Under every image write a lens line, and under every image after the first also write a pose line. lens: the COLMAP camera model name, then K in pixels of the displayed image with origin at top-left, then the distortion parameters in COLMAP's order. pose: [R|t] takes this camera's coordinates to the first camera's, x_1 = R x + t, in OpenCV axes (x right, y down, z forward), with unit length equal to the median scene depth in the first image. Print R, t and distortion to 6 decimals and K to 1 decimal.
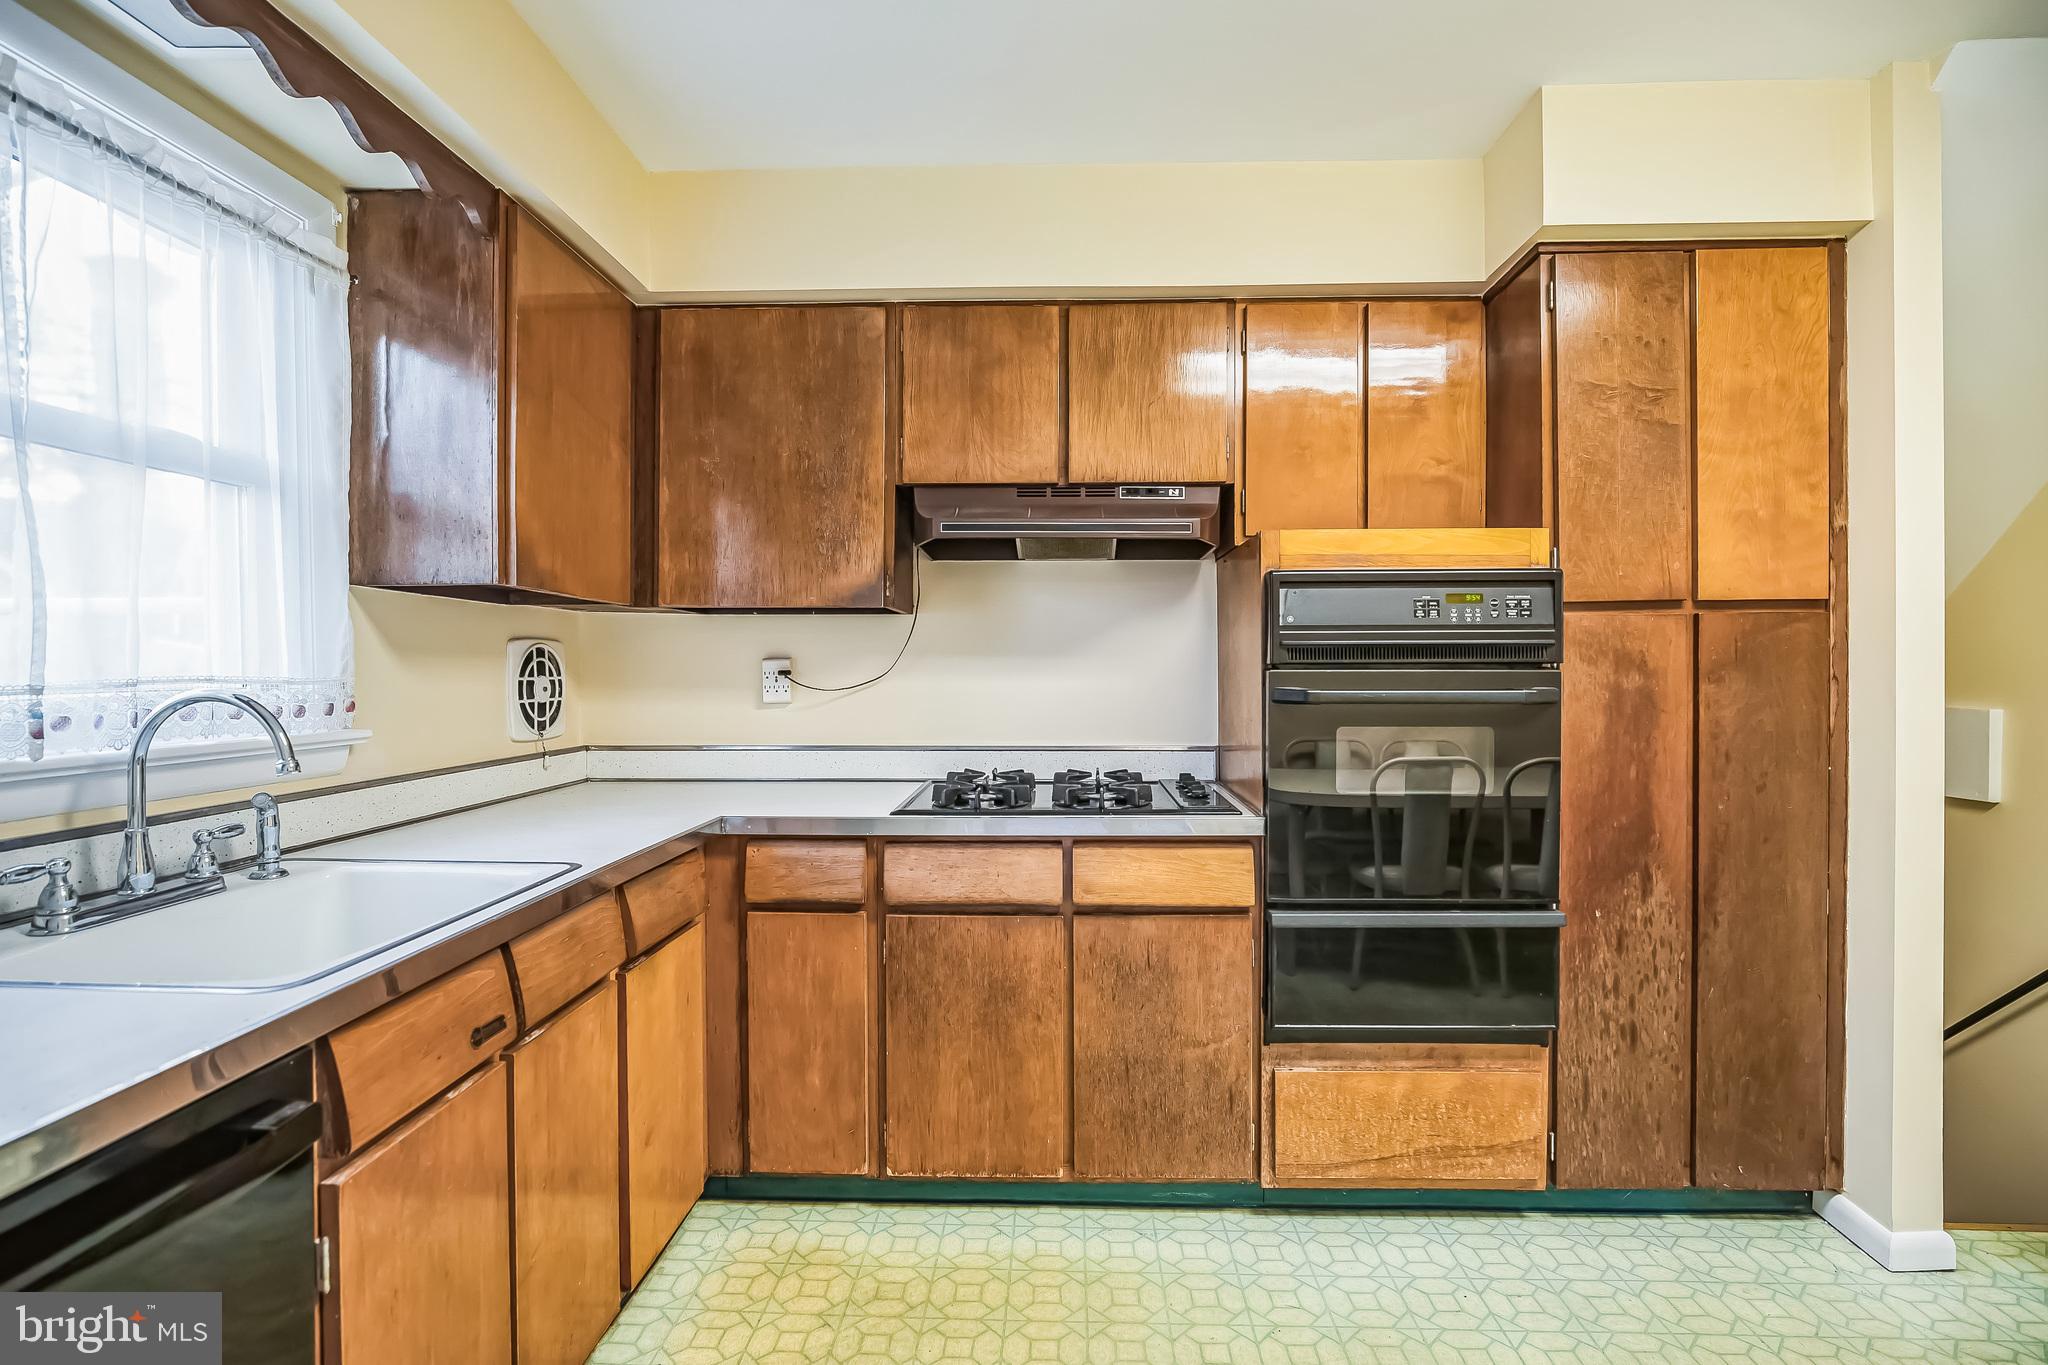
lens RADIAL K [[953.0, 0, 1029.7], [0, 953.0, 680.4], [0, 0, 1]] dist [-0.019200, 0.000871]
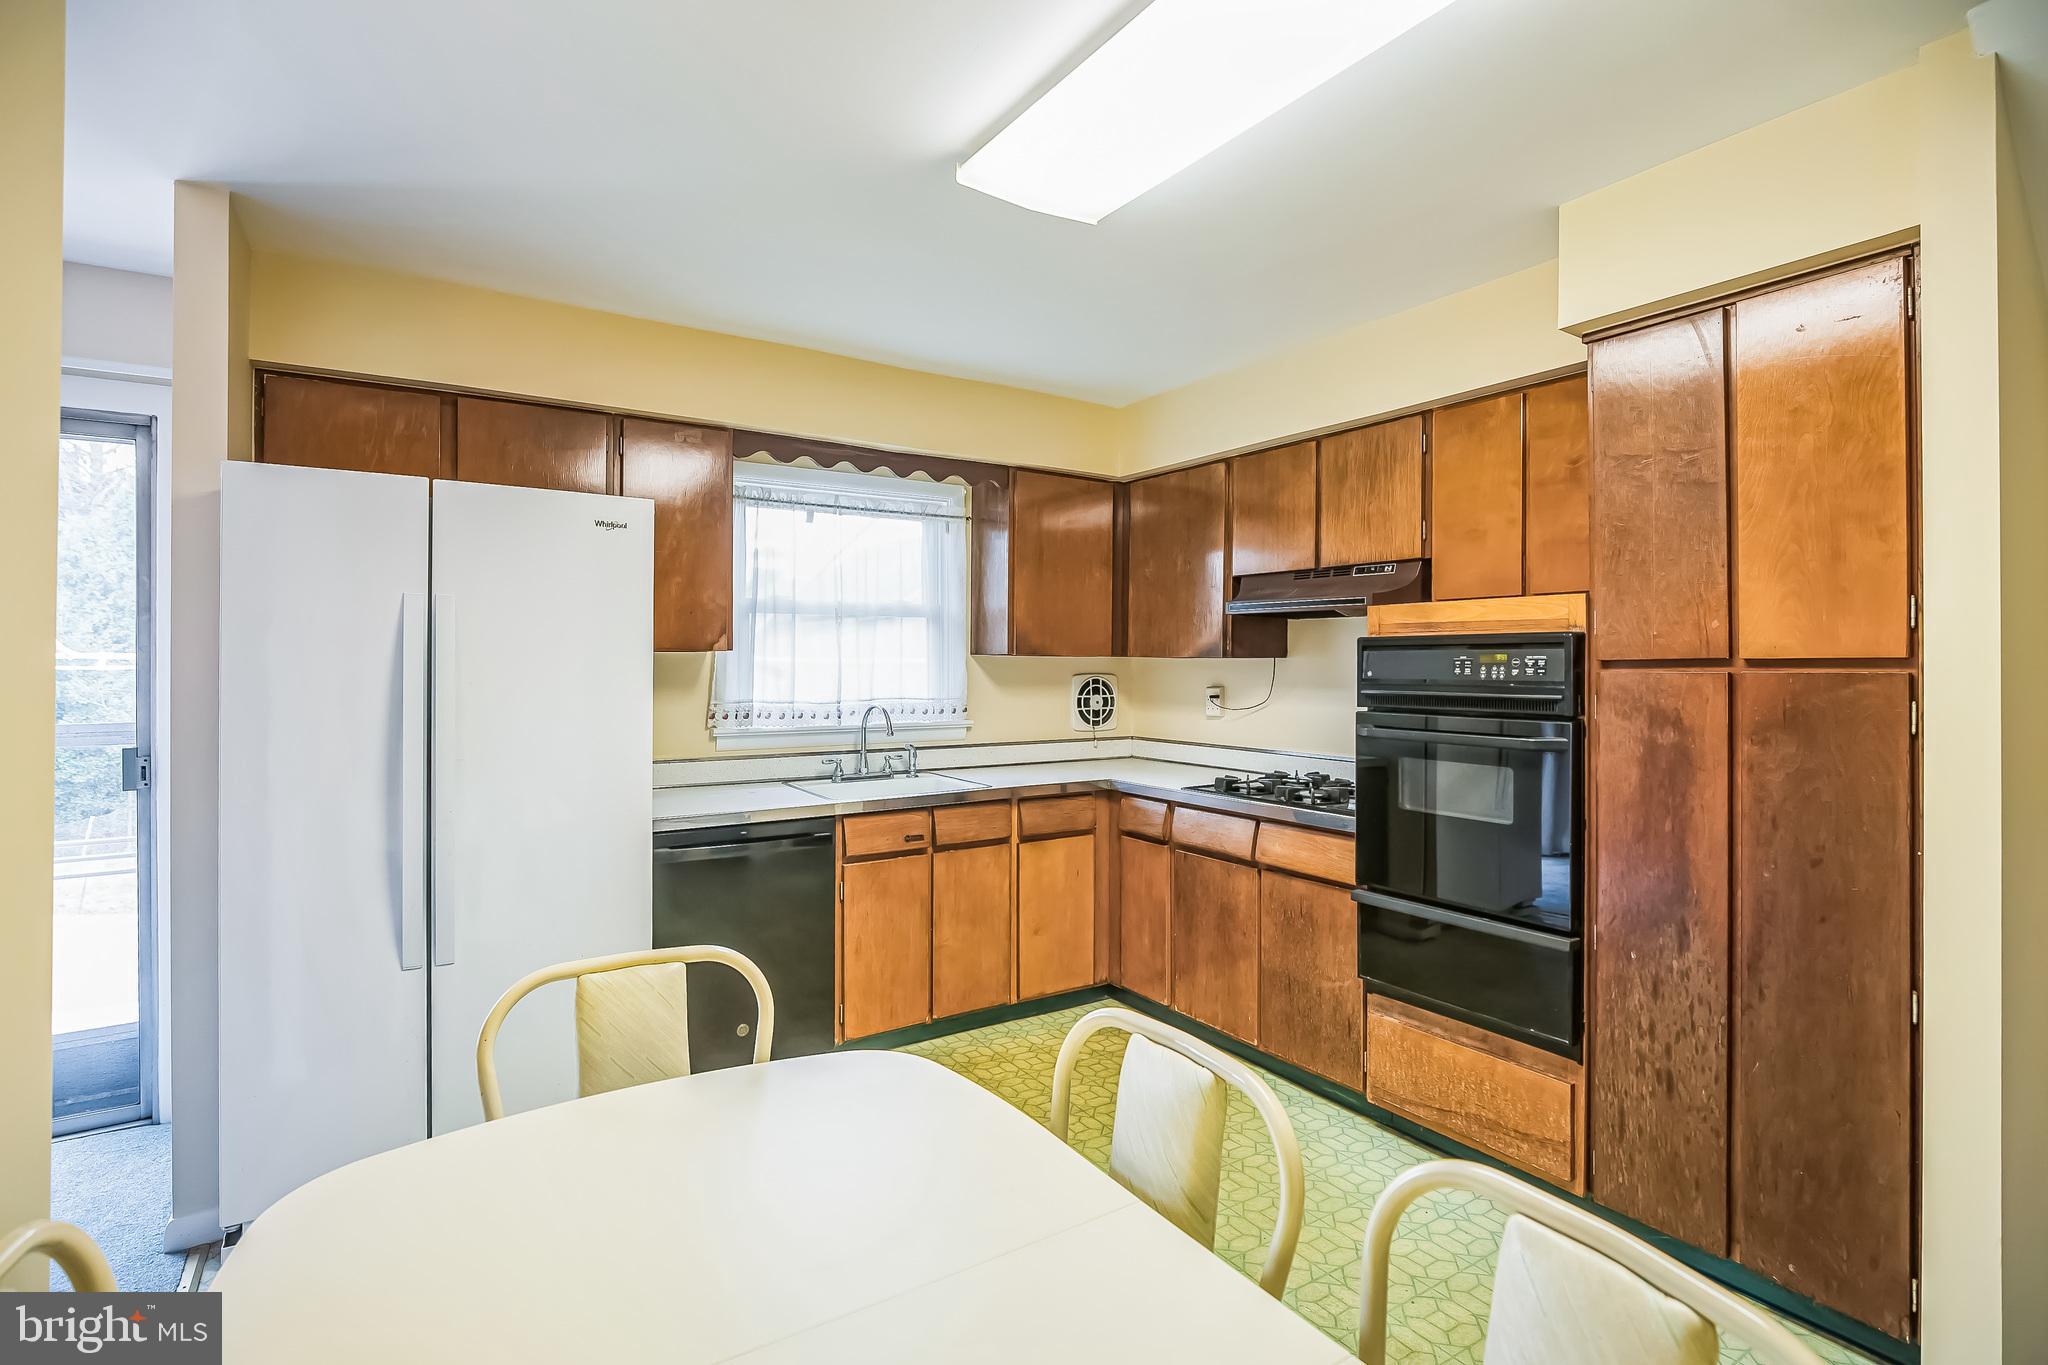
lens RADIAL K [[961.4, 0, 1024.4], [0, 961.4, 667.6], [0, 0, 1]] dist [-0.015714, 0.000342]
pose [[0.572011, 0.007194, -0.820214, 1.079088], [-0.014260, 0.999898, -0.001175, -0.063165], [0.820122, 0.012368, 0.572055, -0.169181]]
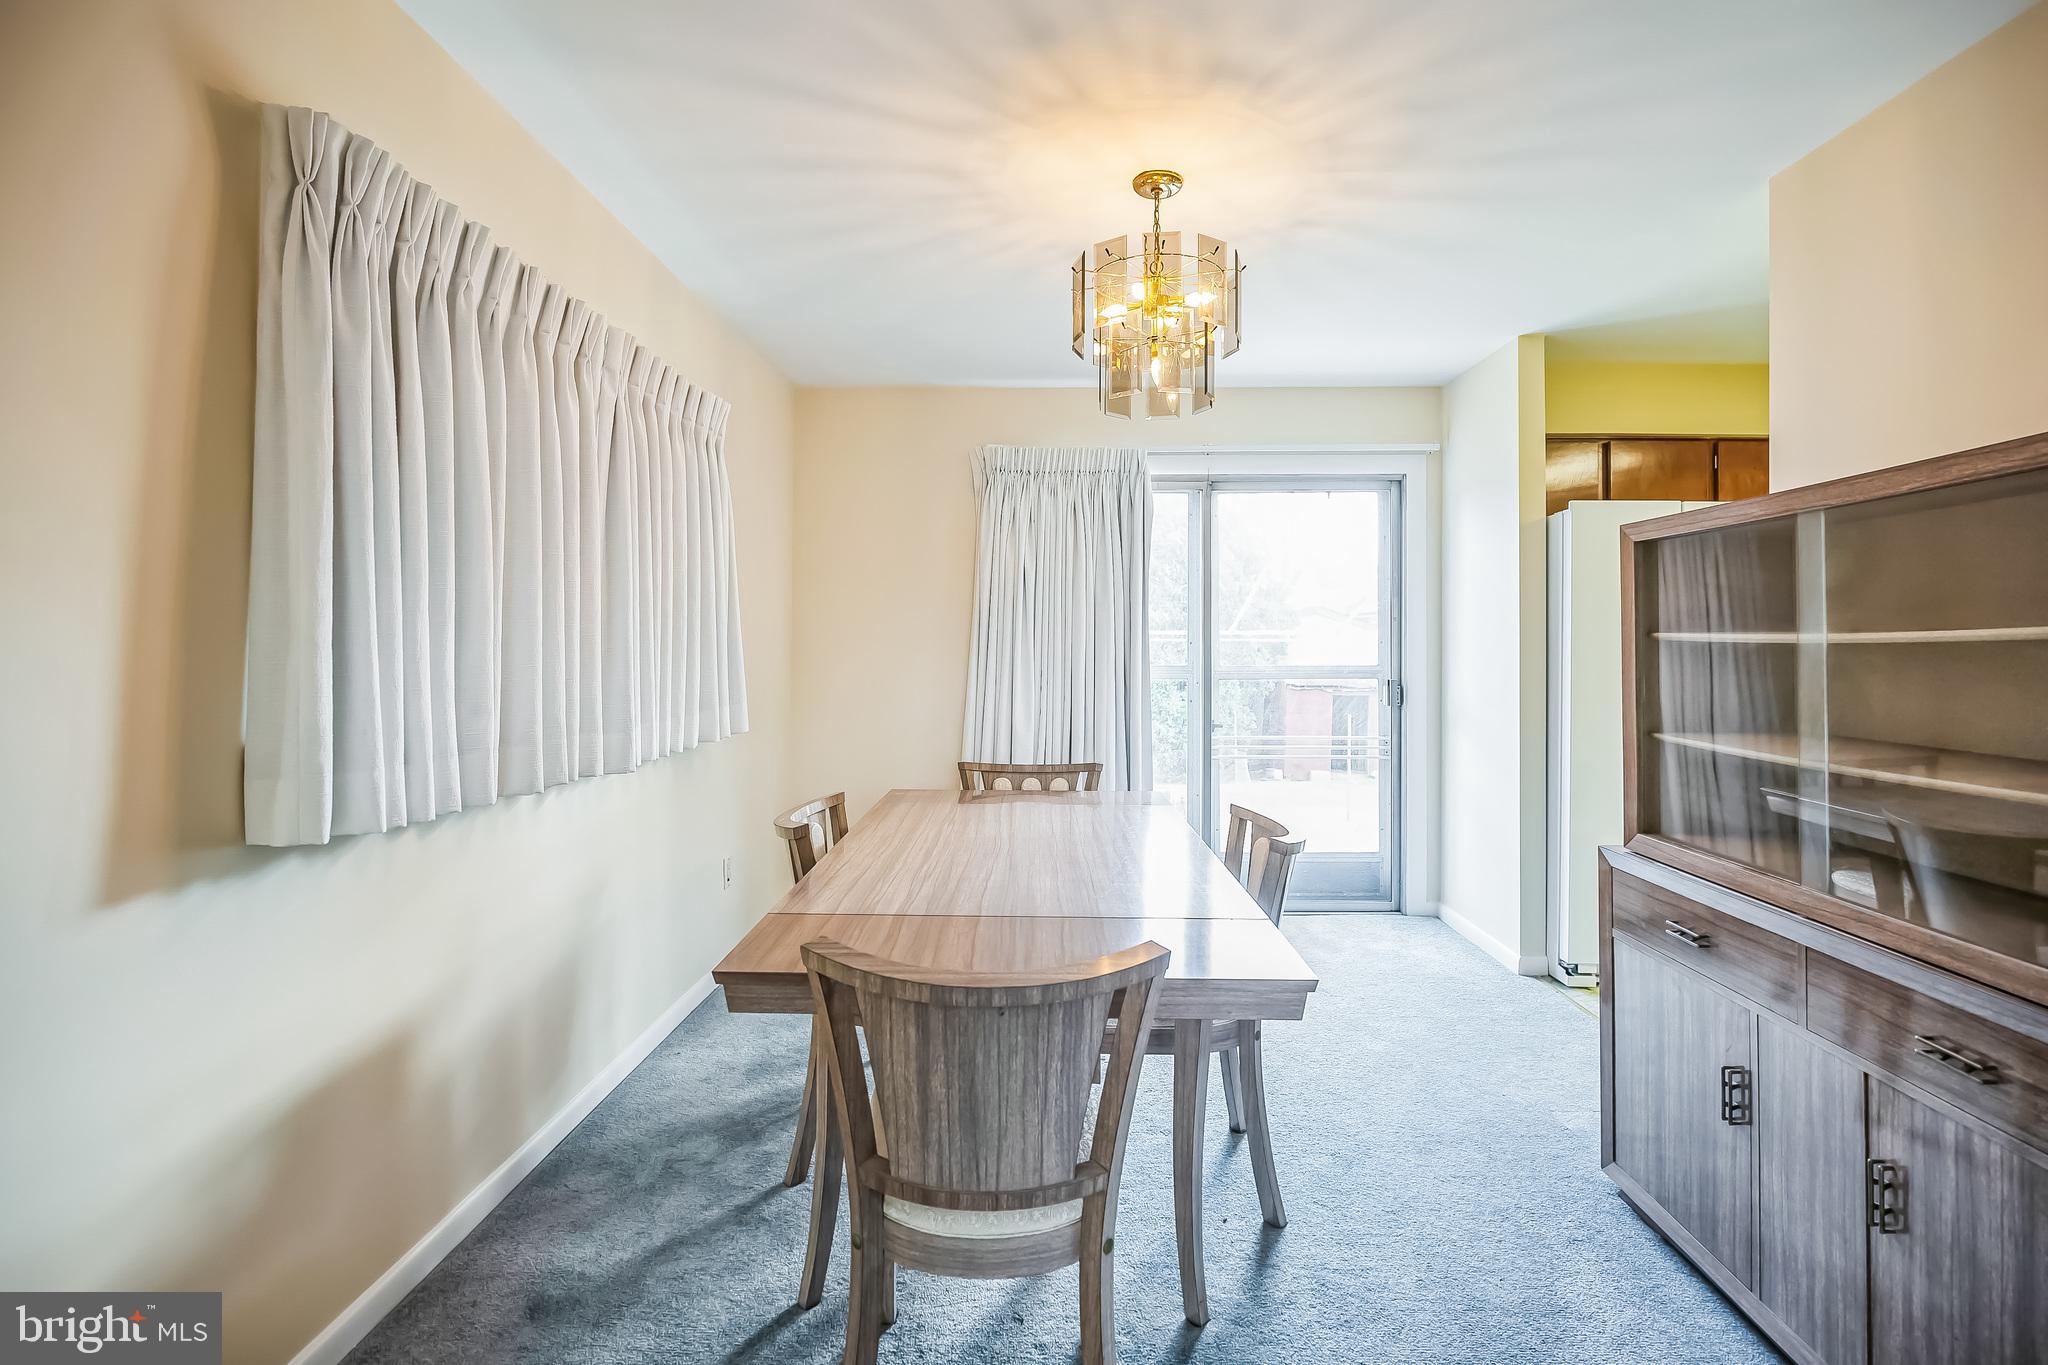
lens RADIAL K [[961.4, 0, 1024.4], [0, 961.4, 667.6], [0, 0, 1]] dist [-0.015714, 0.000342]
pose [[-0.016030, 0.012273, -0.999796, 1.541928], [-0.012257, 0.999847, 0.012470, 0.028507], [0.999796, 0.012455, -0.015878, -1.394021]]
